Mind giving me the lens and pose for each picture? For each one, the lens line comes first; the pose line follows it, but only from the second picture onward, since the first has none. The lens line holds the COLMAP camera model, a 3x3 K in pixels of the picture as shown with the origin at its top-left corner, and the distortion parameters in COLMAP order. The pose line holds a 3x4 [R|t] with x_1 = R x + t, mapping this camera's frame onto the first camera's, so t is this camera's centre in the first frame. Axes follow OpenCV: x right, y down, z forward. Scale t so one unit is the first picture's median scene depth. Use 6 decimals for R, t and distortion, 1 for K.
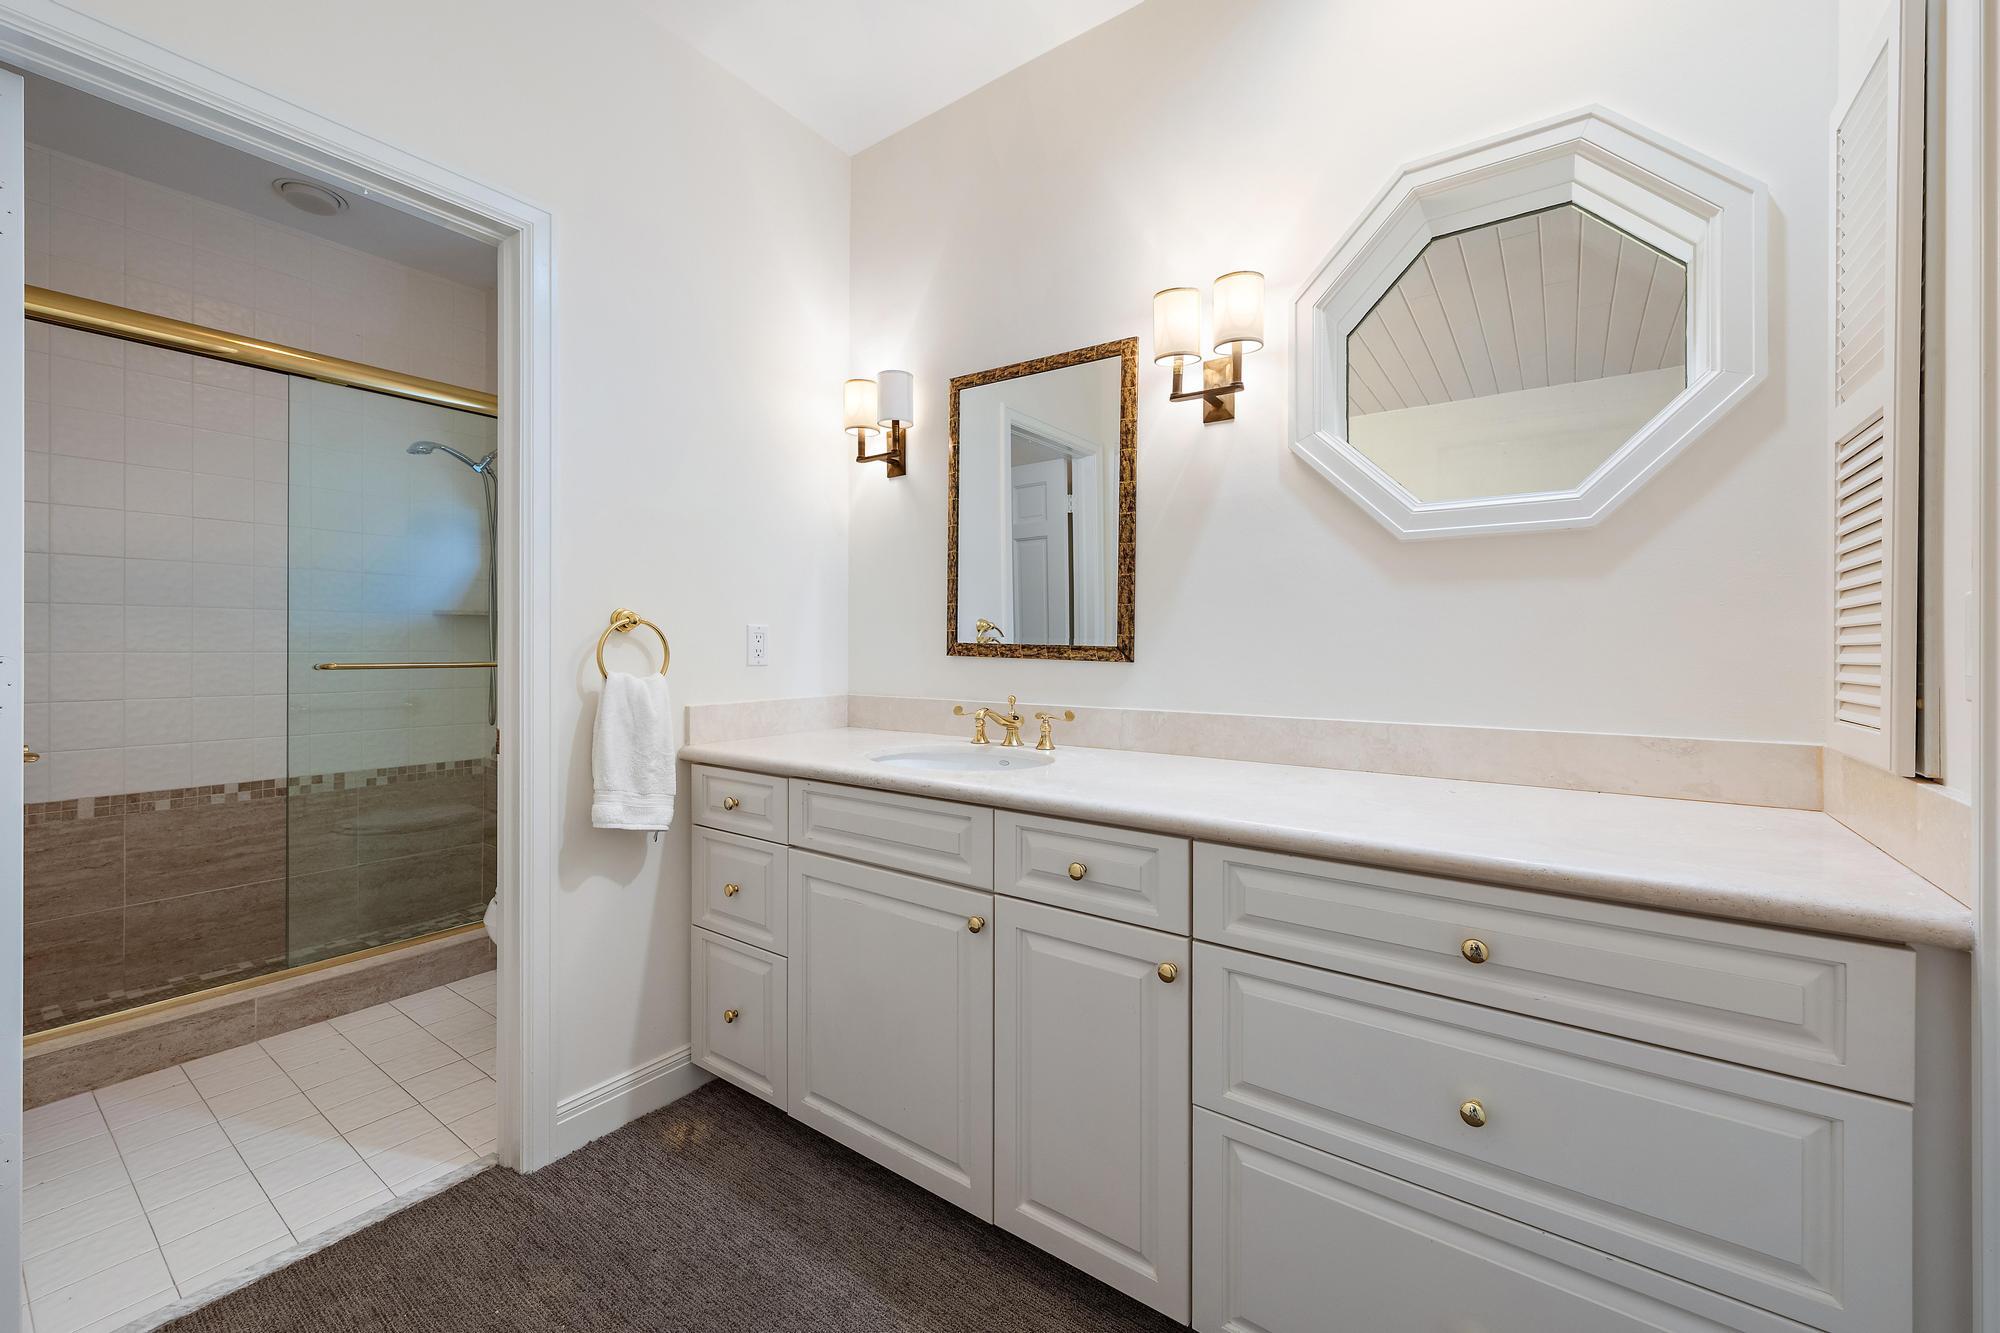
lens RADIAL K [[787.2, 0, 1002.0], [0, 787.2, 658.2], [0, 0, 1]] dist [-0.002112, 0.001578]
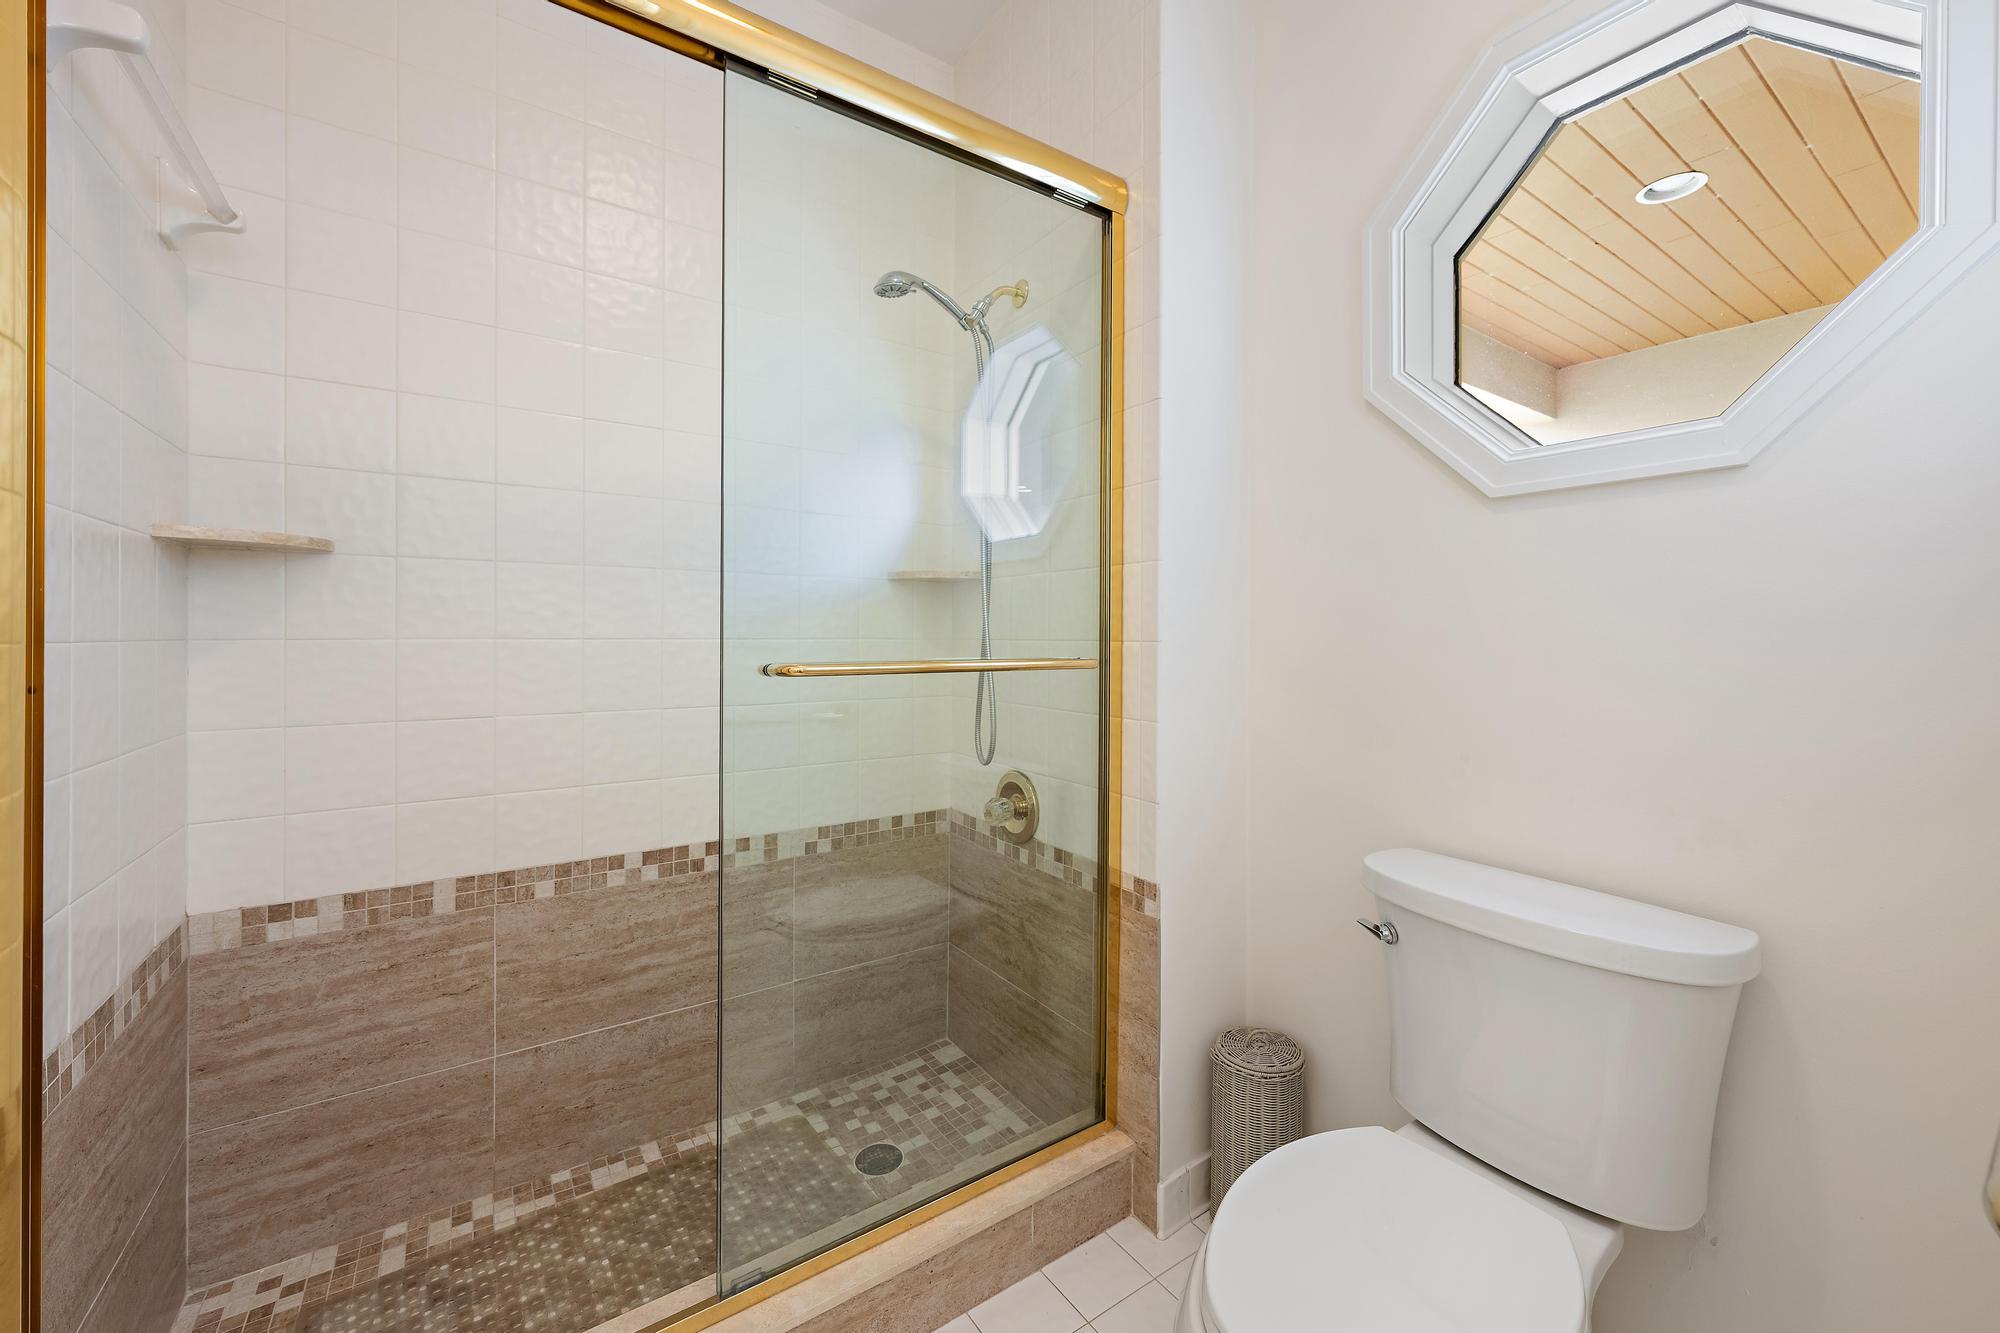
lens RADIAL K [[787.2, 0, 1001.4], [0, 787.2, 649.1], [0, 0, 1]] dist [-0.002112, 0.001578]
pose [[0.940628, 0.006945, -0.339368, -0.514682], [-0.005350, 0.999970, 0.005637, -0.004719], [0.339397, -0.003486, 0.940637, 0.533451]]
